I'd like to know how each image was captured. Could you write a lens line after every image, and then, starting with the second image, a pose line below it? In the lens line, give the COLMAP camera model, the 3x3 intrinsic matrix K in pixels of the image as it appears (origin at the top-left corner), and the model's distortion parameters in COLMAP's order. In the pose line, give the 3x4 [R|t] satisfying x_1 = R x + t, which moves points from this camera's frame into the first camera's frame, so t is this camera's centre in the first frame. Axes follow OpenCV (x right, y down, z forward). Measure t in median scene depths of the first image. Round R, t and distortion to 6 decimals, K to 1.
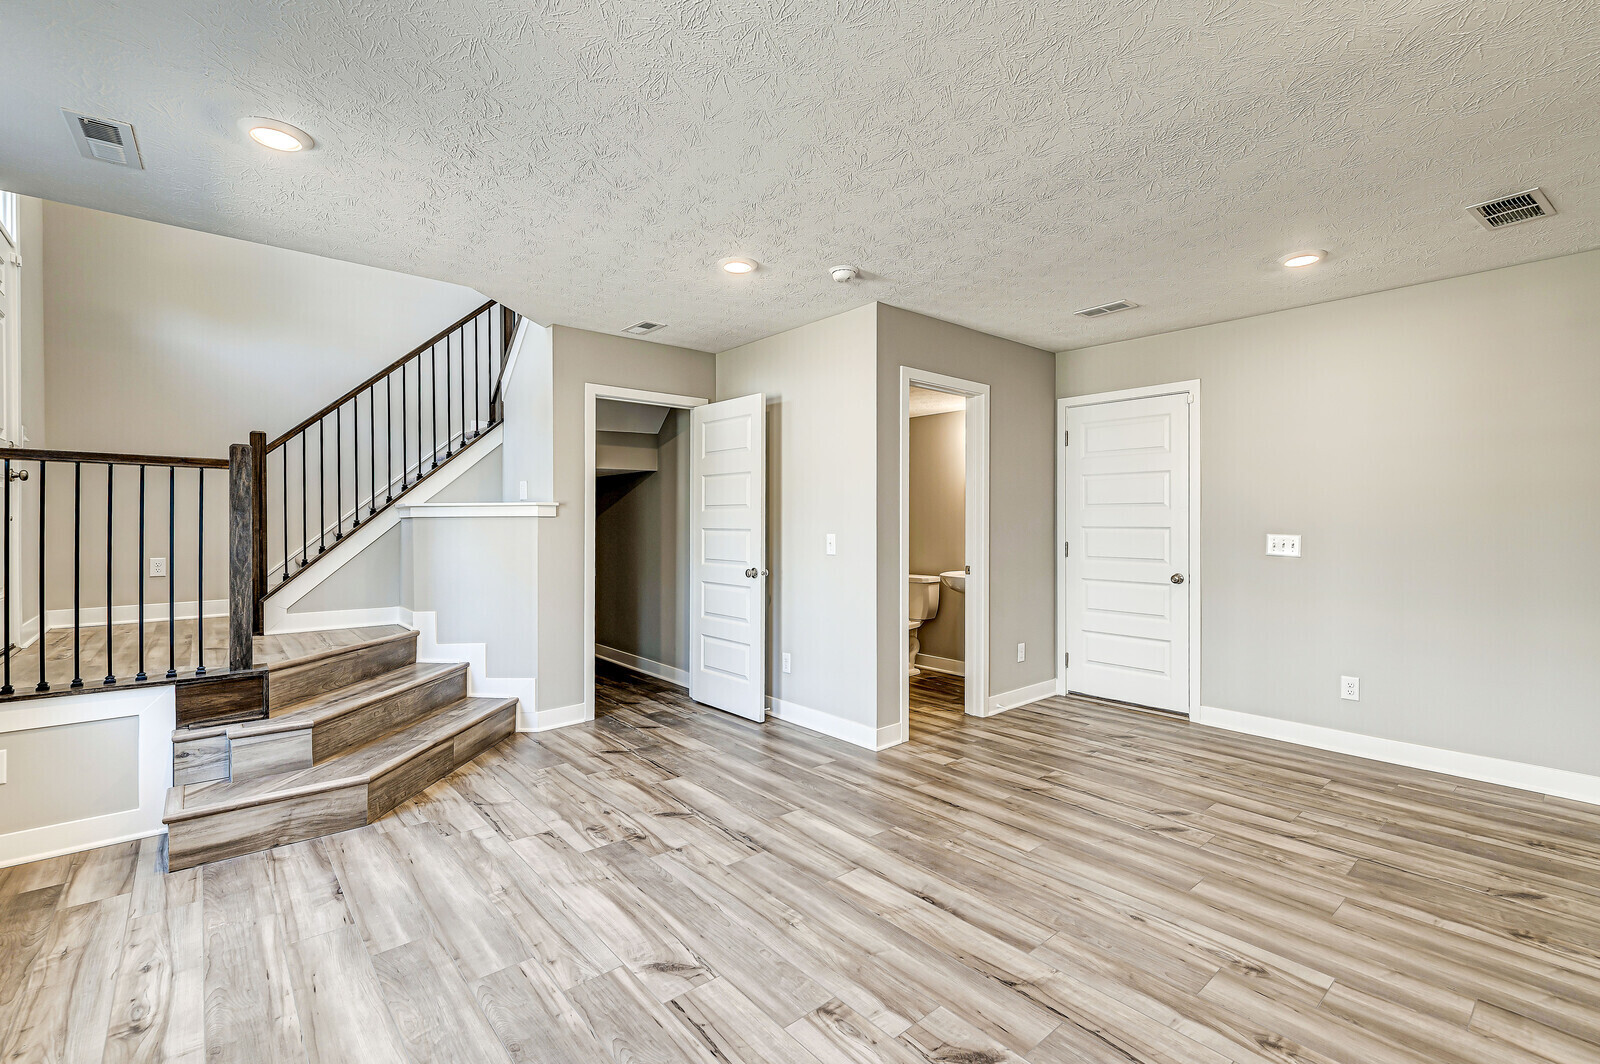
lens RADIAL K [[698.6, 0, 813.7], [0, 698.6, 525.0], [0, 0, 1]] dist [-0.000321, -0.000182]
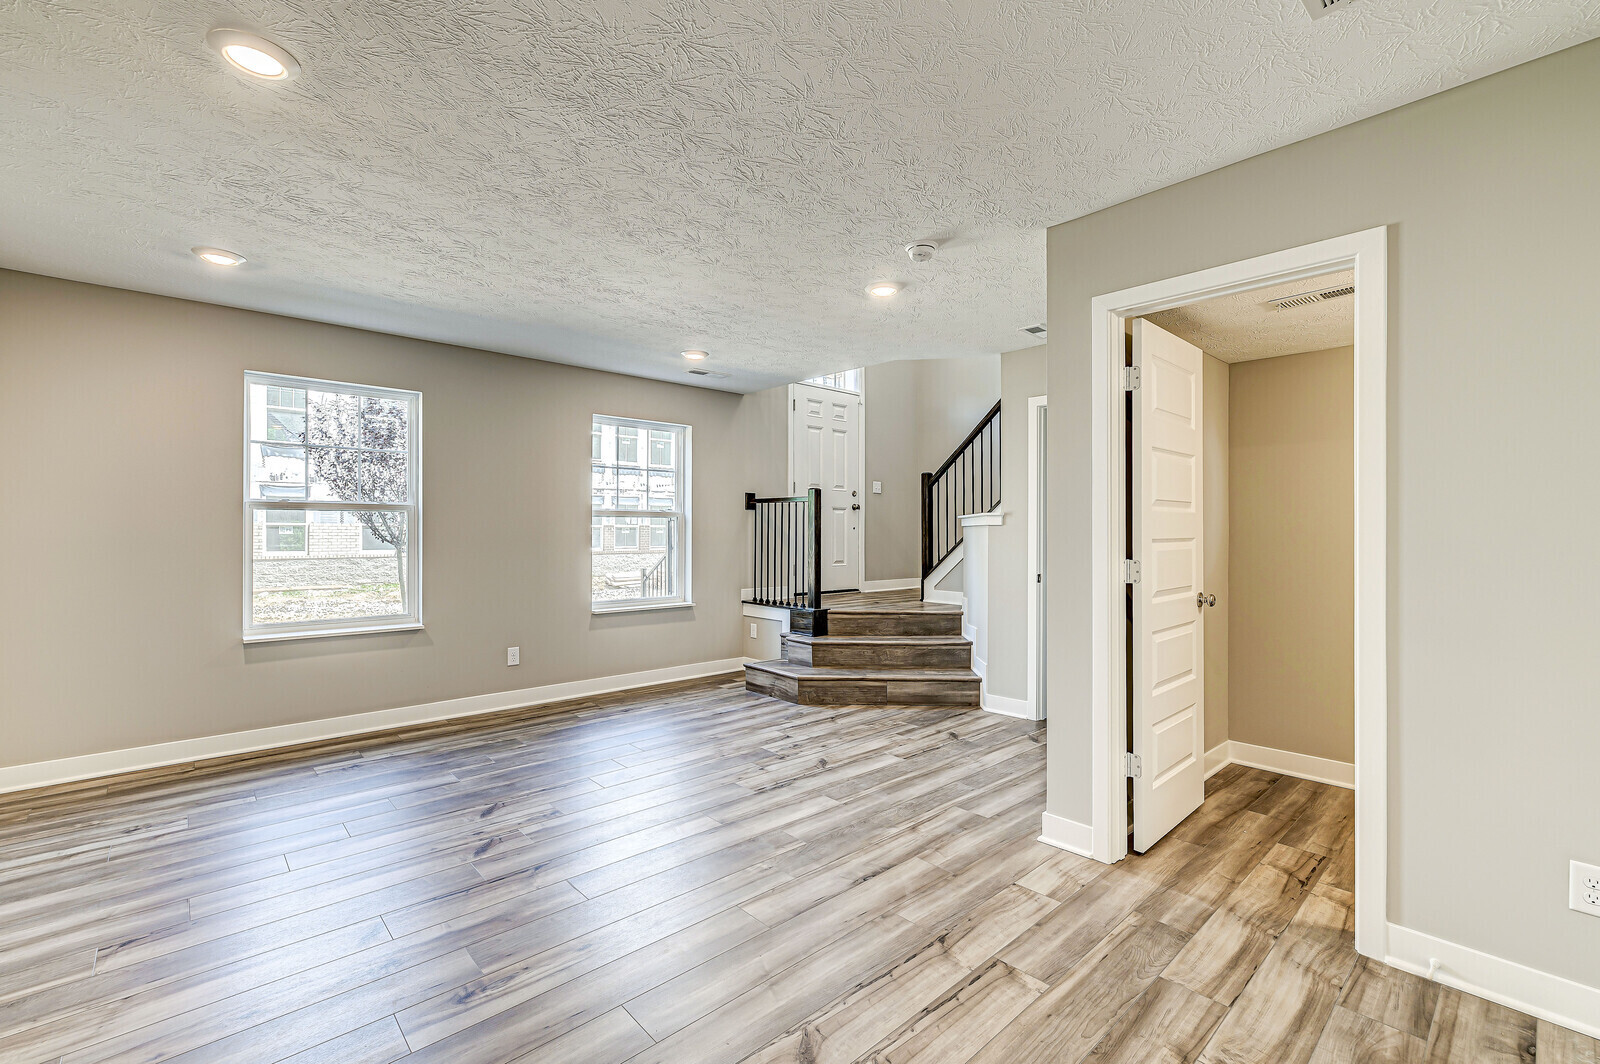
lens RADIAL K [[698.6, 0, 813.7], [0, 698.6, 525.0], [0, 0, 1]] dist [-0.000321, -0.000182]
pose [[0.027119, -0.007490, -0.999604, 1.070642], [-0.006305, 0.999951, -0.007663, -0.001679], [0.999612, 0.006511, 0.027071, 0.964957]]
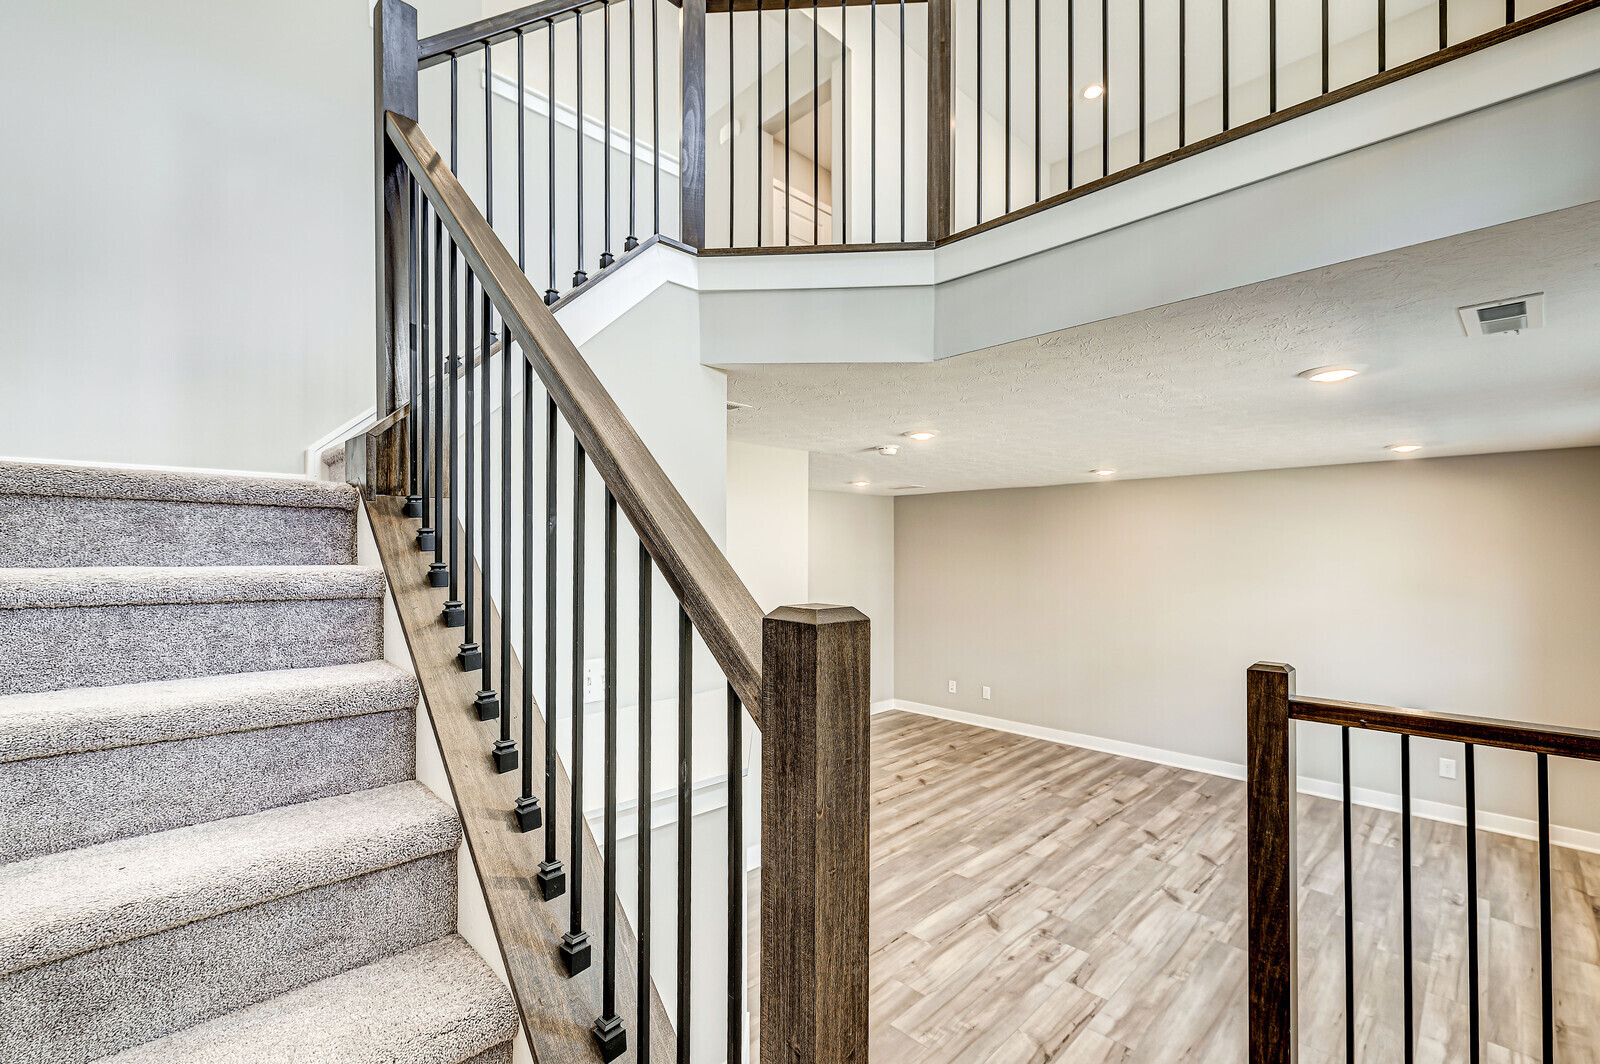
lens RADIAL K [[669.2, 0, 797.7], [0, 669.2, 514.0], [0, 0, 1]] dist [0.000883, 0.000123]
pose [[-0.042544, 0.055832, 0.997533, -1.353141], [0.005249, 0.998436, -0.055658, -0.203656], [-0.999081, 0.002868, -0.042771, 1.393972]]
